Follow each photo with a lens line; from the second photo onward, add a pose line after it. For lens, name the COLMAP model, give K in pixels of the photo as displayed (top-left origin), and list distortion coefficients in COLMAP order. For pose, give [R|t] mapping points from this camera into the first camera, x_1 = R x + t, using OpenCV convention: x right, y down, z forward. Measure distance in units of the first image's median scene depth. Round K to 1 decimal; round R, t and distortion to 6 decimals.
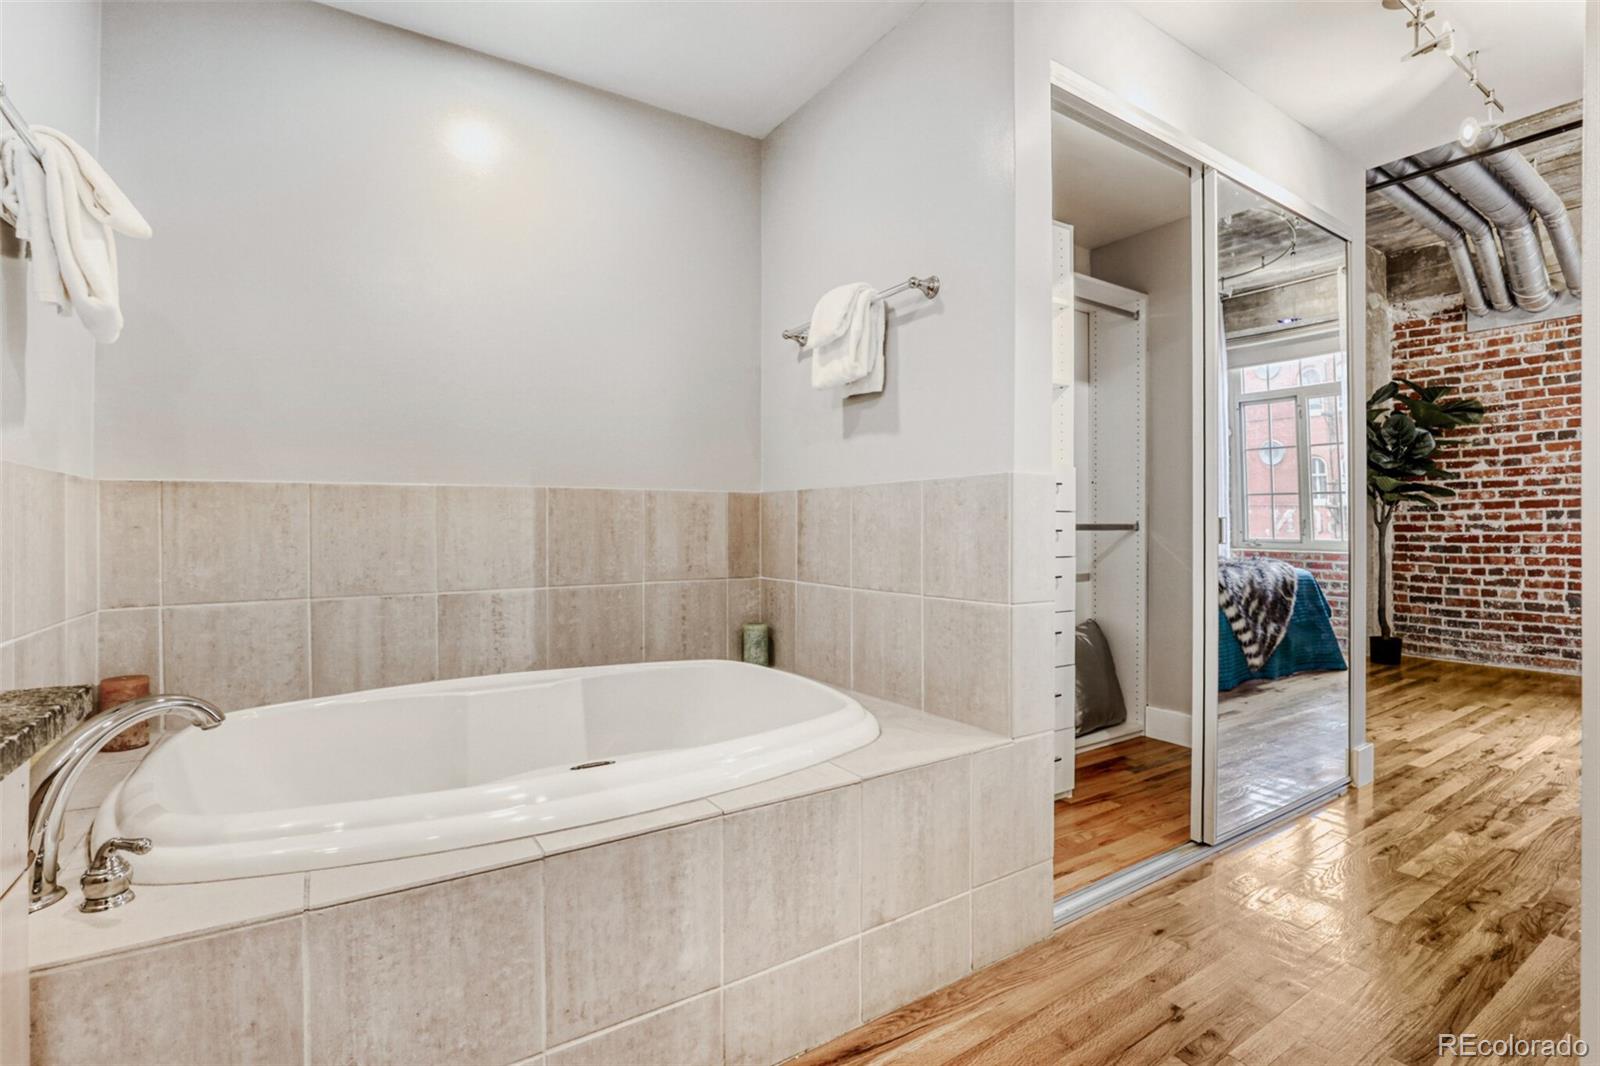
lens RADIAL K [[748.1, 0, 800.0], [0, 748.1, 533.0], [0, 0, 1]] dist [-0.028034, 0.000661]
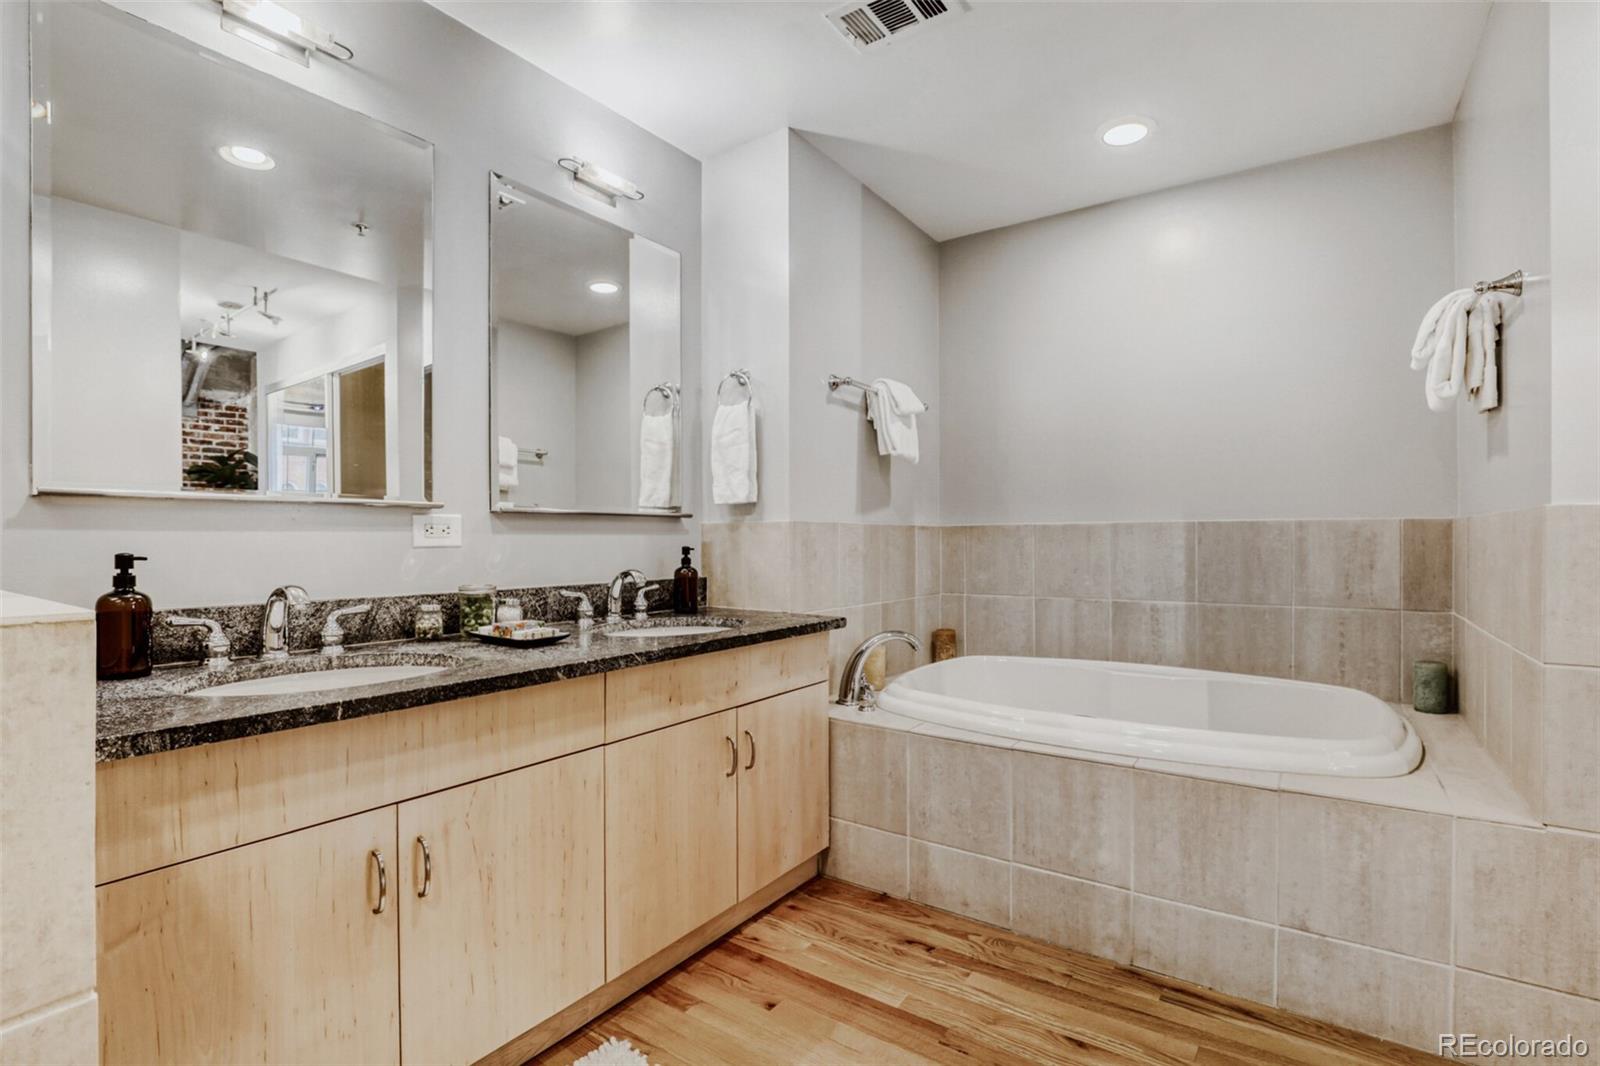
lens RADIAL K [[754.2, 0, 807.8], [0, 754.2, 544.2], [0, 0, 1]] dist [-0.025279, 0.001228]
pose [[0.366774, 0.010247, -0.930254, 0.637808], [-0.005636, 0.999945, 0.008793, -0.034284], [0.930293, 0.002018, 0.366812, -0.058154]]
